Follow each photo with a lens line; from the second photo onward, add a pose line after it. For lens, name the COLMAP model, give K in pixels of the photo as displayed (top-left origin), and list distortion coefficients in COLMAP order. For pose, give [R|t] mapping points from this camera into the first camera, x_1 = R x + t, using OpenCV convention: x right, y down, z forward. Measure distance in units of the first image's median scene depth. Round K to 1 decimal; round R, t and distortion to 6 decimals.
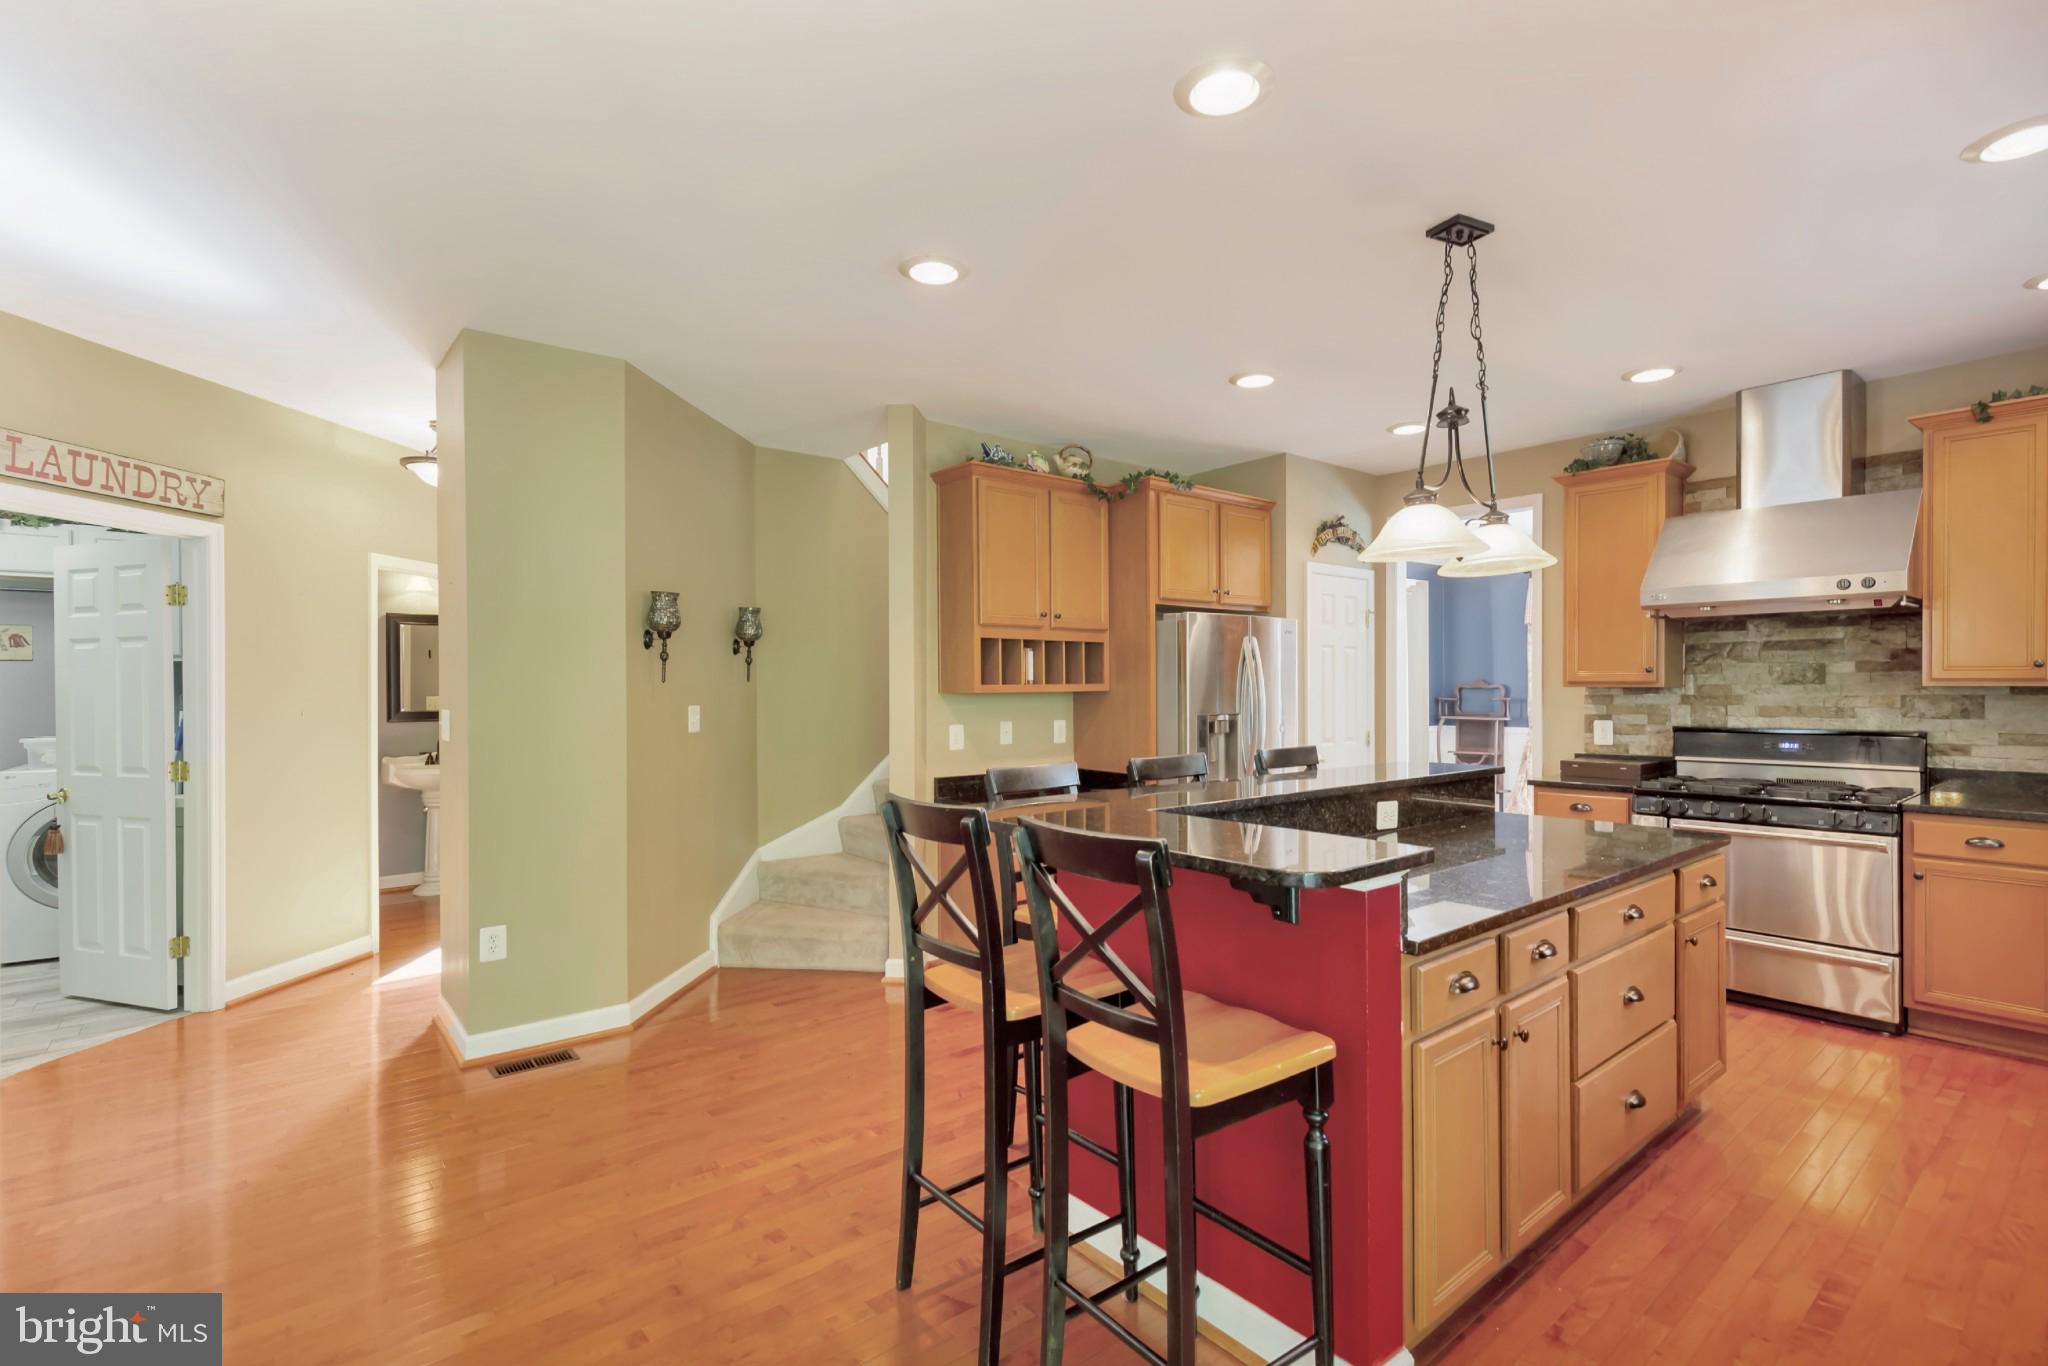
lens RADIAL K [[939.5, 0, 1023.3], [0, 939.5, 689.1], [0, 0, 1]] dist [-0.003817, -0.000555]
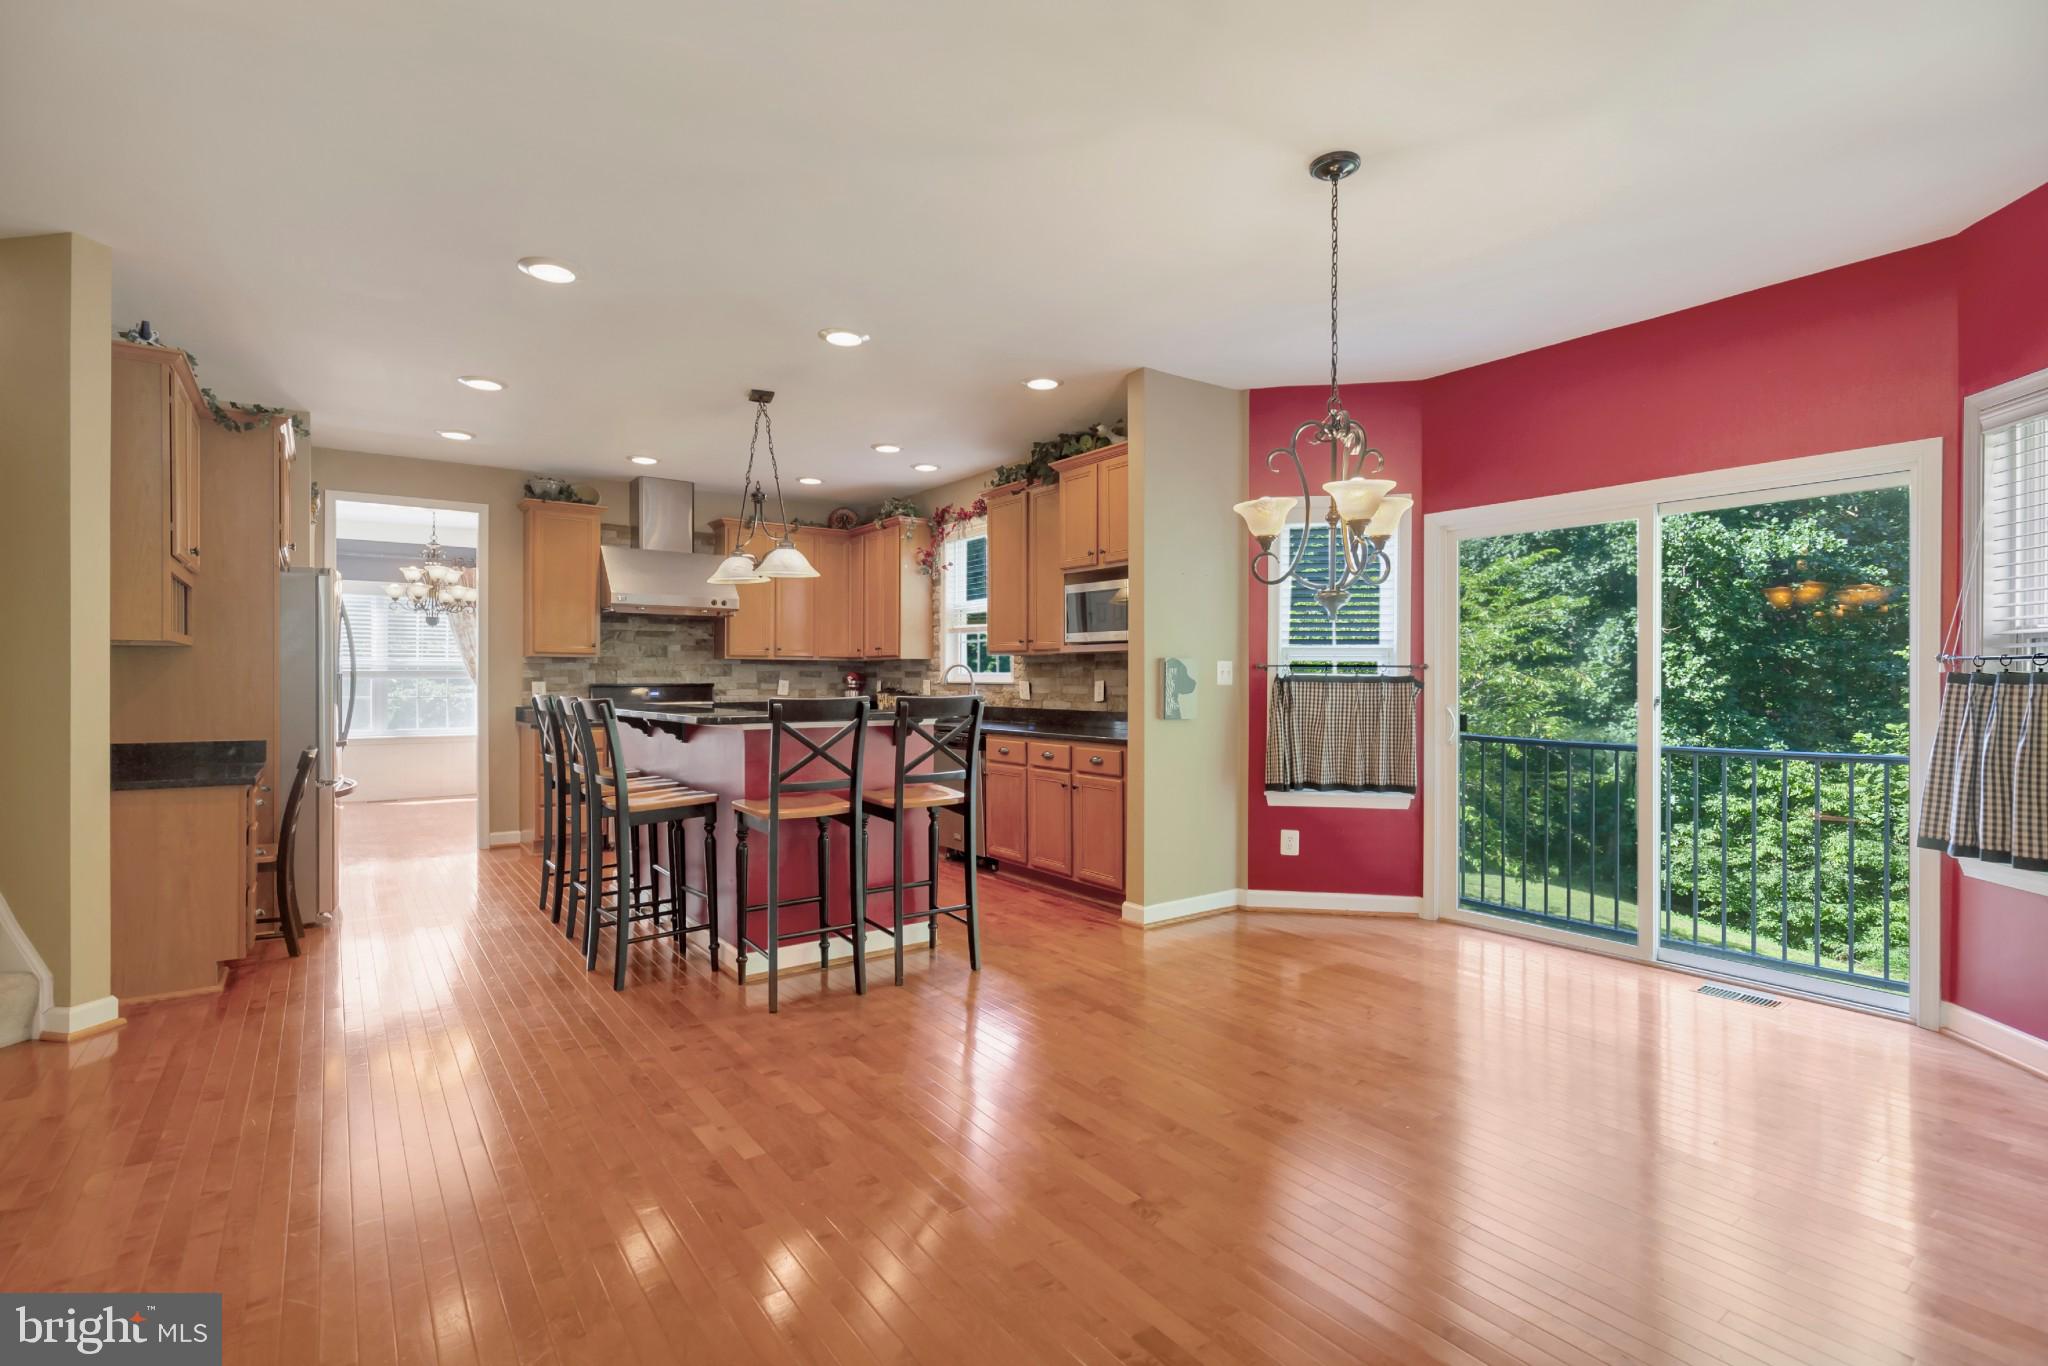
lens RADIAL K [[939.5, 0, 1023.3], [0, 939.5, 689.1], [0, 0, 1]] dist [-0.003817, -0.000555]
pose [[0.062374, -0.007400, 0.998025, -0.815596], [0.001089, 0.999972, 0.007346, 0.040433], [-0.998052, 0.000629, 0.062380, 0.233141]]
